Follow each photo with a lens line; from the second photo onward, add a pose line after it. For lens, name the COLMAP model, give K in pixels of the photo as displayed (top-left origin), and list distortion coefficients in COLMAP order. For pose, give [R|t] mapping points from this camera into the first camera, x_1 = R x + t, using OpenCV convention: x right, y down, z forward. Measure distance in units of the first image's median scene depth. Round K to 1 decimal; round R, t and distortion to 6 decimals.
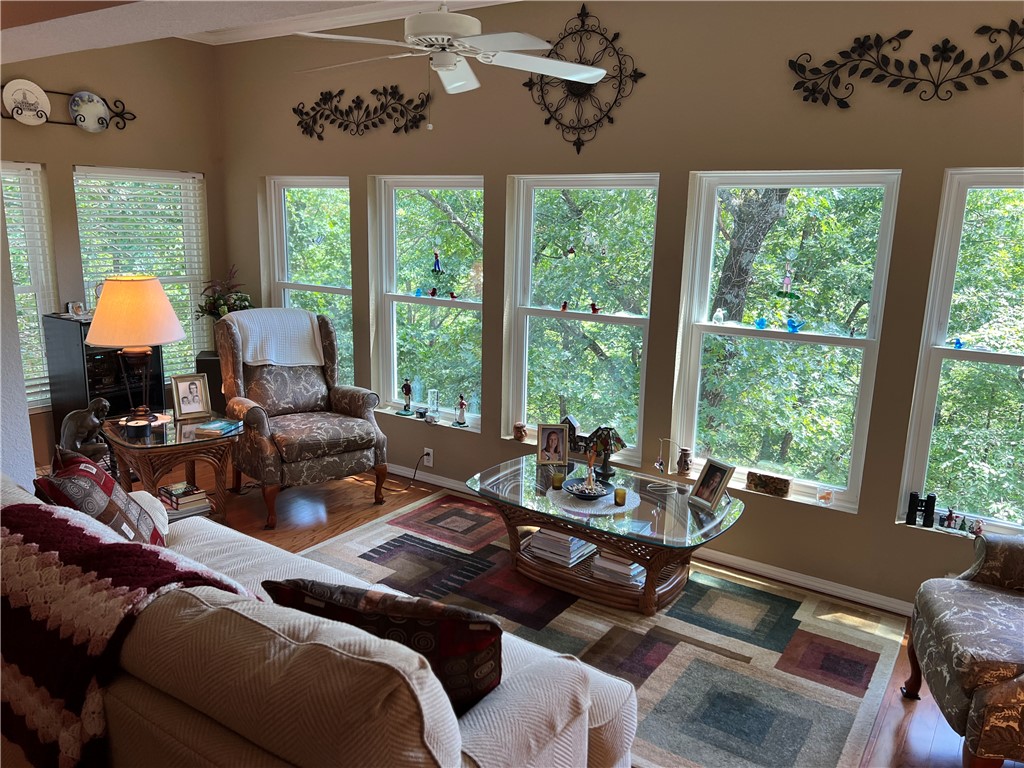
lens RADIAL K [[770.6, 0, 512.0], [0, 770.6, 385.4], [0, 0, 1]] dist [0.008873, -0.021169]
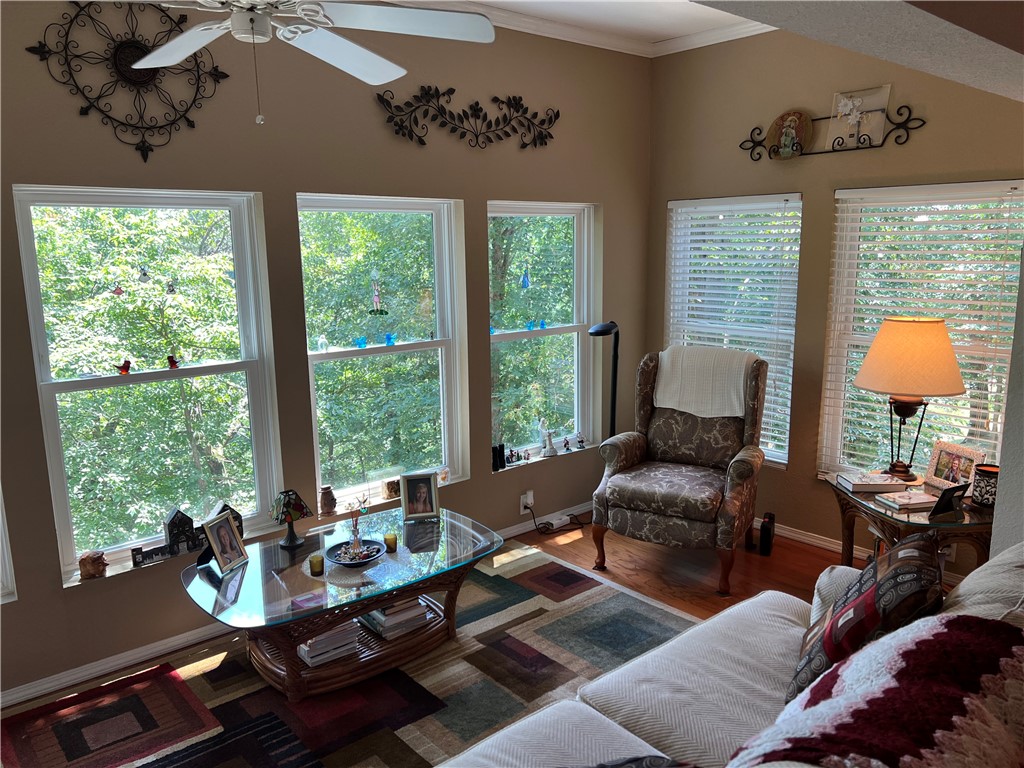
lens RADIAL K [[770.6, 0, 539.6], [0, 770.6, 379.8], [0, 0, 1]] dist [0.008873, -0.021169]
pose [[0.232988, -0.198694, 0.951965, -0.698037], [0.221491, 0.964019, 0.147001, -0.148865], [-0.946920, 0.176602, 0.268614, 0.578271]]
